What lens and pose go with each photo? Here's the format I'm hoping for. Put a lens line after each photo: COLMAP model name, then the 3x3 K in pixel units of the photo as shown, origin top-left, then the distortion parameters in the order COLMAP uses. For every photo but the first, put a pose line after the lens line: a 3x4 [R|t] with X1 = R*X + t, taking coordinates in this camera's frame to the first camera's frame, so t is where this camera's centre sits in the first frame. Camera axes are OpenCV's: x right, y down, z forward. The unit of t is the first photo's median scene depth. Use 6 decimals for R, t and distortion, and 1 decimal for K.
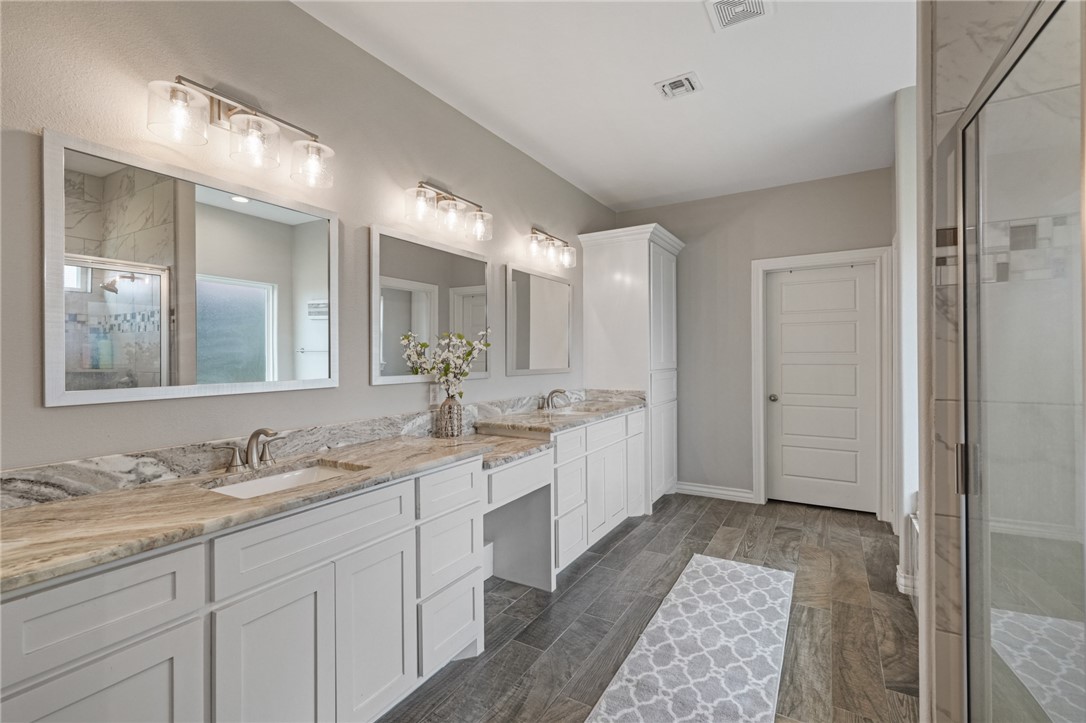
lens RADIAL K [[482.1, 0, 542.6], [0, 482.1, 358.3], [0, 0, 1]] dist [0.002841, 0.000563]
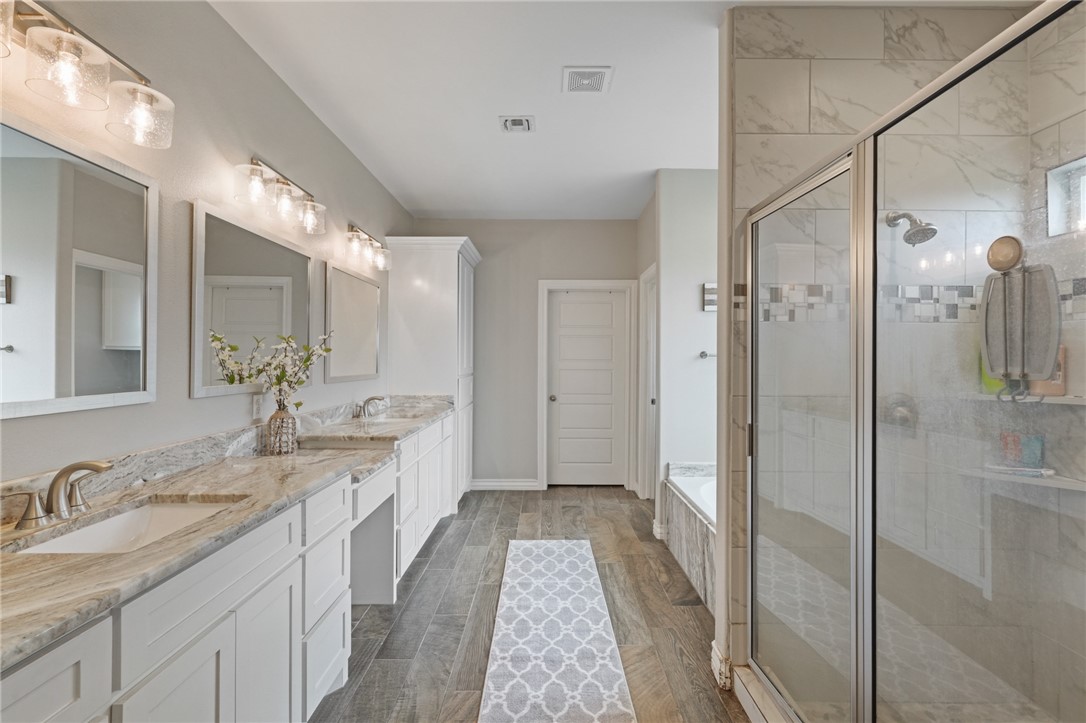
lens RADIAL K [[482.1, 0, 547.1], [0, 482.1, 359.8], [0, 0, 1]] dist [0.002841, 0.000563]
pose [[0.857181, 0.009185, 0.514934, -0.277677], [-0.007325, 0.999957, -0.005643, -0.008913], [-0.514964, 0.001065, 0.857211, 0.000659]]
